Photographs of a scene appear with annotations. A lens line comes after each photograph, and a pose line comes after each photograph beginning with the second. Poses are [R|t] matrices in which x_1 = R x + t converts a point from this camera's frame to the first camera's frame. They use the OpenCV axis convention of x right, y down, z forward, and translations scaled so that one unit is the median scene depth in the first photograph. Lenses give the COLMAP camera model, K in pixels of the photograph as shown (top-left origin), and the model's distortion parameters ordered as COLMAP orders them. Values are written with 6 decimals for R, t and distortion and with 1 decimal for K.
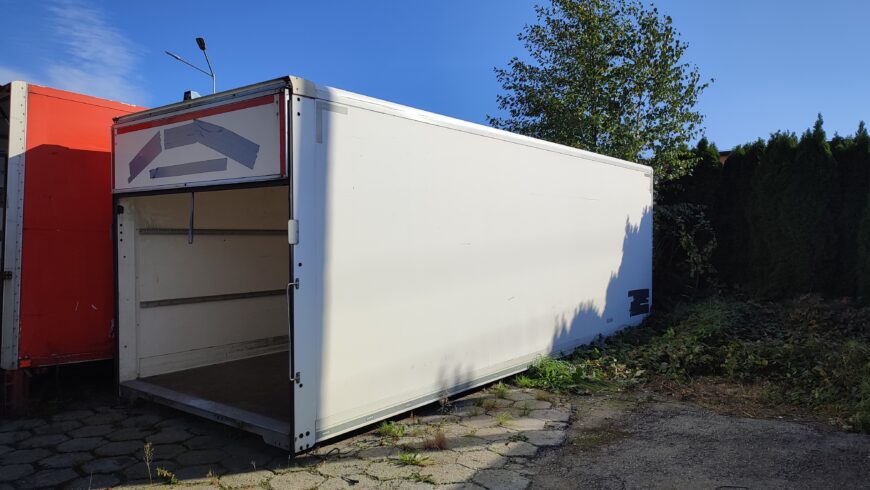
lens RADIAL K [[617.7, 0, 434.5], [0, 617.7, 242.6], [0, 0, 1]] dist [0.028194, -0.019052]
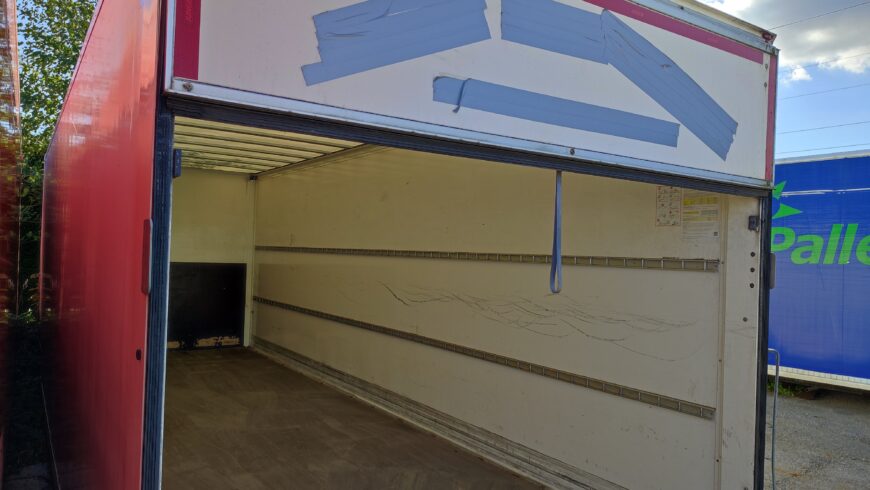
lens RADIAL K [[617.7, 0, 439.9], [0, 617.7, 248.0], [0, 0, 1]] dist [0.028194, -0.019052]
pose [[0.316323, 0.020625, 0.948427, -0.683190], [-0.020933, 0.999672, -0.014757, -0.017055], [-0.948420, -0.015185, 0.316651, 0.790513]]
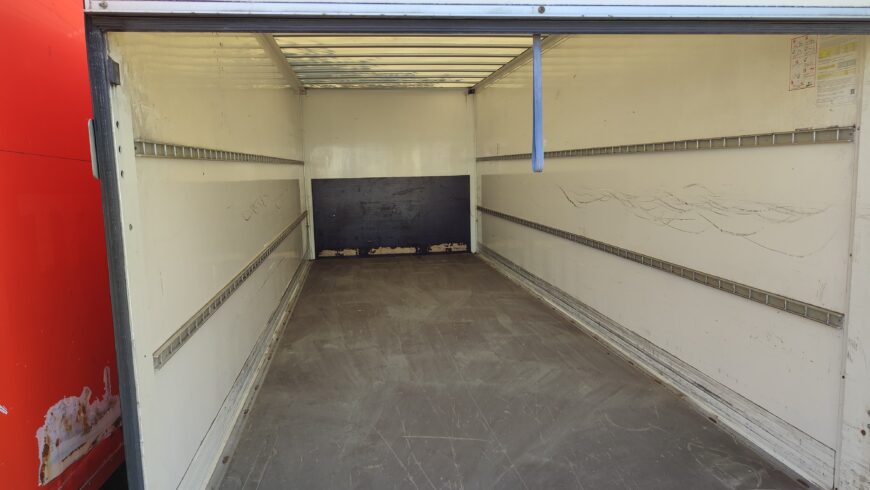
lens RADIAL K [[617.7, 0, 443.0], [0, 617.7, 249.6], [0, 0, 1]] dist [0.028194, -0.019052]
pose [[0.702240, -0.109437, 0.703478, -0.595484], [0.032317, 0.991996, 0.122061, 0.001169], [-0.711206, -0.062982, 0.700157, 0.642313]]
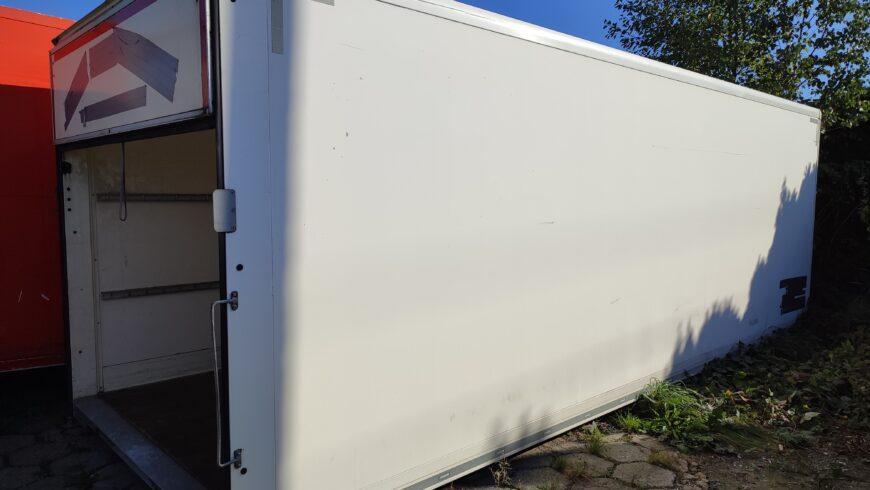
lens RADIAL K [[617.7, 0, 431.2], [0, 617.7, 245.6], [0, 0, 1]] dist [0.028194, -0.019052]
pose [[0.986574, 0.025004, -0.161390, 0.036395], [-0.012745, 0.996984, 0.076556, -0.022414], [0.162817, -0.073471, 0.983917, 0.330708]]
